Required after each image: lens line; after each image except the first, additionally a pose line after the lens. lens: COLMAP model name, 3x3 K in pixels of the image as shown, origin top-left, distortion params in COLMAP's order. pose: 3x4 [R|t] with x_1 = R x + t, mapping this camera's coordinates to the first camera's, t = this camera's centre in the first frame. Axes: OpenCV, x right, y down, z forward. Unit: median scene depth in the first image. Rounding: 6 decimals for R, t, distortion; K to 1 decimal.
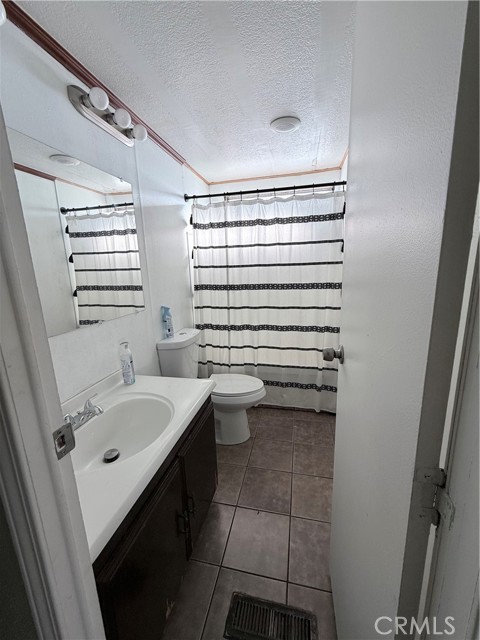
lens RADIAL K [[255.8, 0, 241.3], [0, 255.8, 320.1], [0, 0, 1]] dist [0.000759, -0.000379]
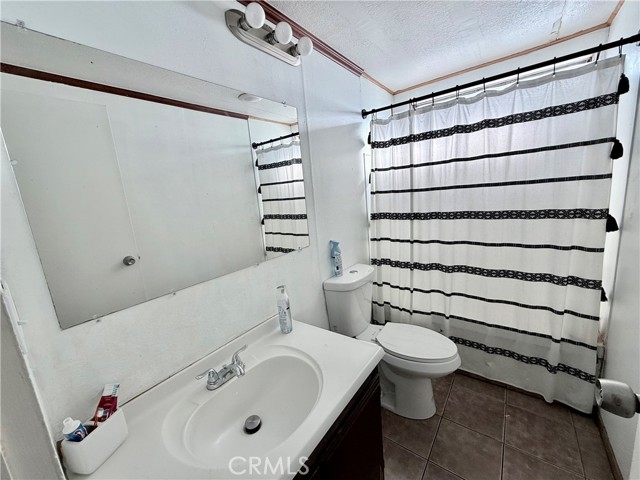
lens RADIAL K [[255.8, 0, 319.2], [0, 255.8, 240.0], [0, 0, 1]] dist [0.000759, -0.000379]
pose [[0.910111, 0.030023, -0.413275, 0.018305], [-0.029273, 0.999538, 0.008148, -0.054741], [0.413329, 0.004683, 0.910570, 0.153266]]
